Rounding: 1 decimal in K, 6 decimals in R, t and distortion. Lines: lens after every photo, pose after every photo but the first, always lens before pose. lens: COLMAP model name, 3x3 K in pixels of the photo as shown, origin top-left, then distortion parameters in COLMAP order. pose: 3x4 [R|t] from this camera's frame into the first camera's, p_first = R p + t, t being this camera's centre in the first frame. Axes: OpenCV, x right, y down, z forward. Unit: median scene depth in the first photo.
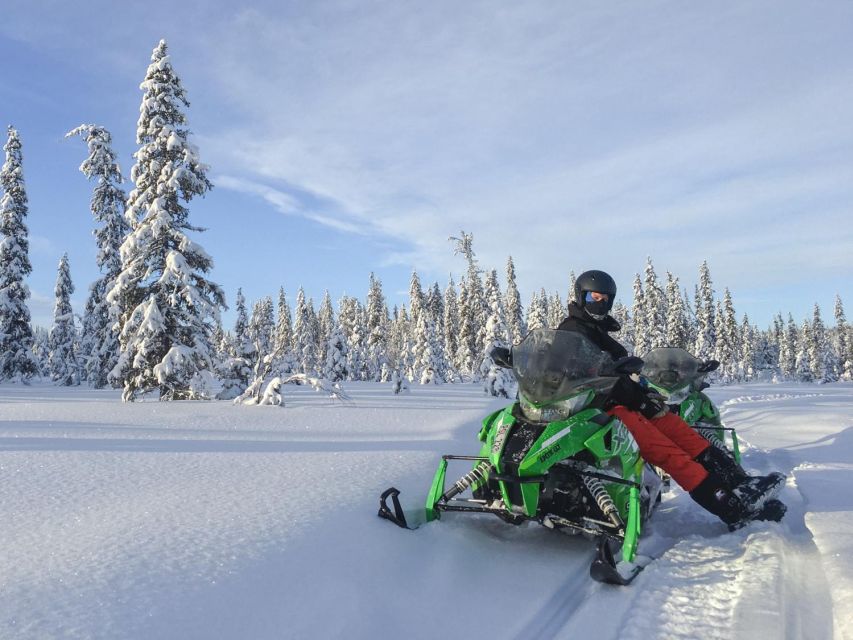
lens RADIAL K [[847.3, 0, 426.5], [0, 847.3, 320.0], [0, 0, 1]] dist [0.290997, -0.422037]
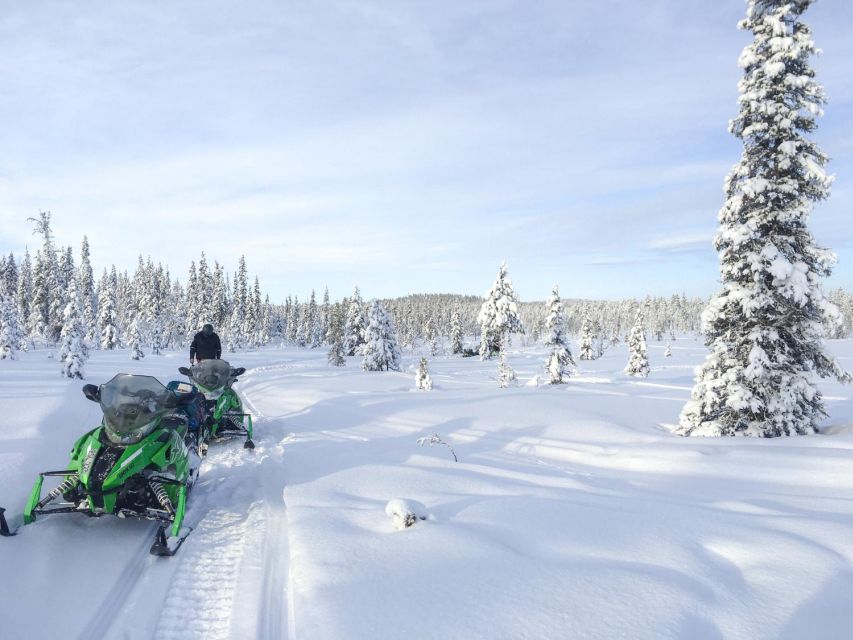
lens RADIAL K [[702.7, 0, 426.5], [0, 702.7, 320.0], [0, 0, 1]] dist [0.006783, -0.001602]
pose [[0.838093, 0.045617, 0.543617, -0.082624], [-0.101019, 0.992241, 0.072478, -0.217039], [-0.536093, -0.115659, 0.836198, -0.214788]]
